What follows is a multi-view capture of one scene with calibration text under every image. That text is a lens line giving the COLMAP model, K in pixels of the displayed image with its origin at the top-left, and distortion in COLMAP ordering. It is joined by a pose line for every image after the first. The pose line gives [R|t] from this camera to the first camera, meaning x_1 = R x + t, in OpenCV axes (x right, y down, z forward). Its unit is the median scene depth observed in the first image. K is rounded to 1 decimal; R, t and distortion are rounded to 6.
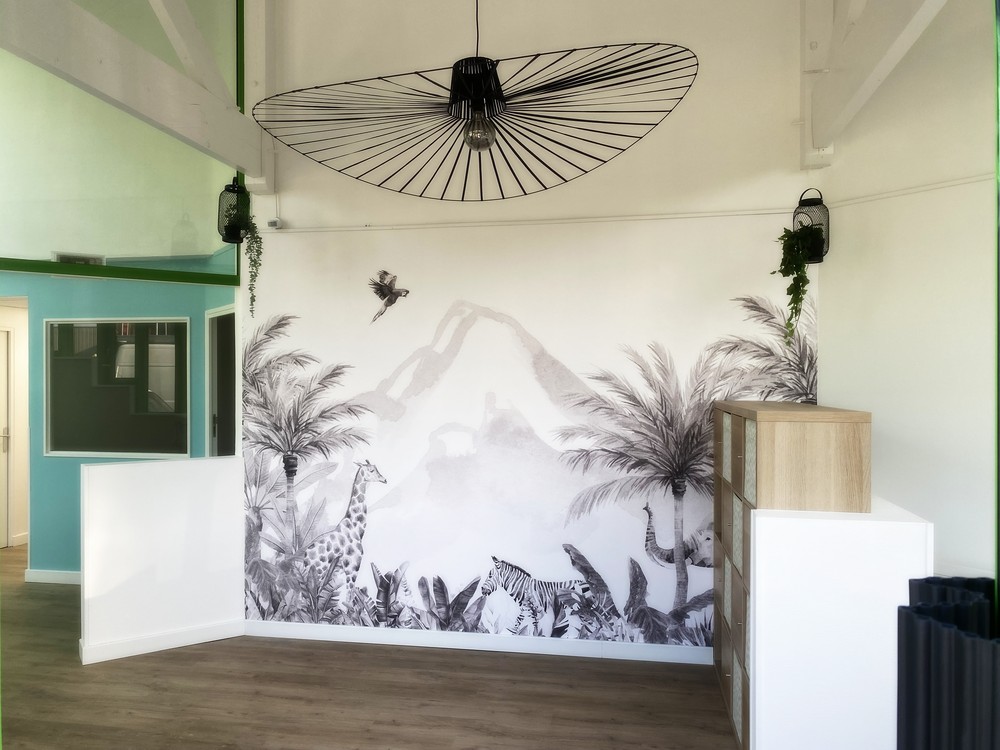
lens RADIAL K [[768.7, 0, 500.0], [0, 768.7, 375.0], [0, 0, 1]] dist [0.007110, -0.002827]
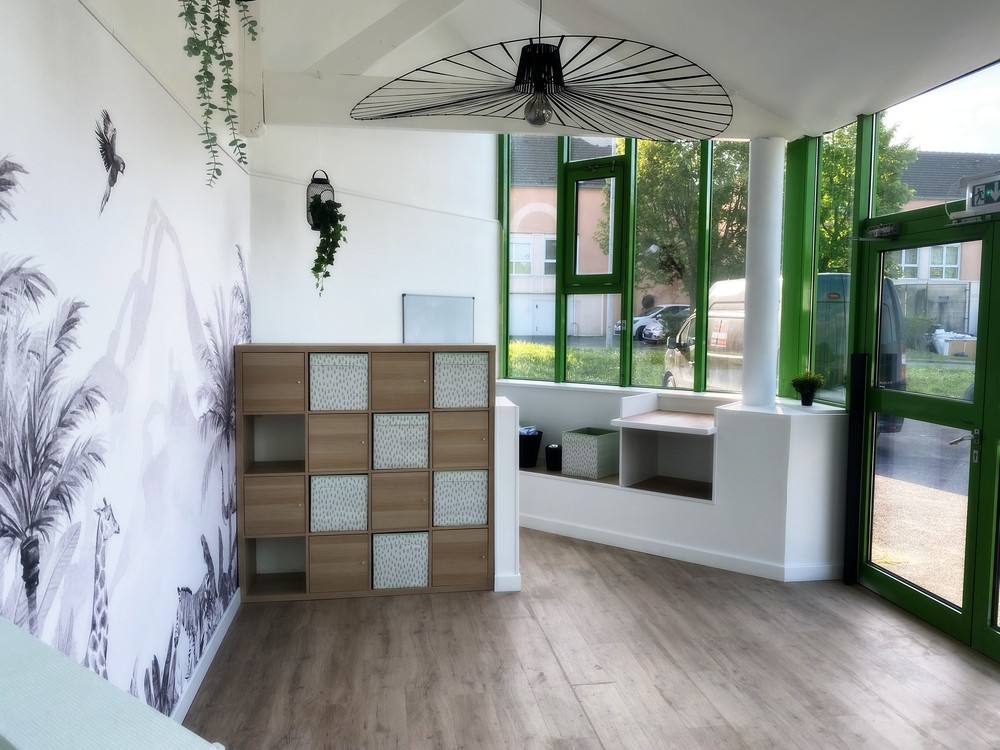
lens RADIAL K [[768.7, 0, 500.0], [0, 768.7, 375.0], [0, 0, 1]] dist [0.007110, -0.002827]
pose [[-0.324680, -0.076466, 0.942728, -0.702973], [-0.013727, 0.997003, 0.076141, -0.007747], [-0.945724, 0.011781, -0.324757, 0.908769]]
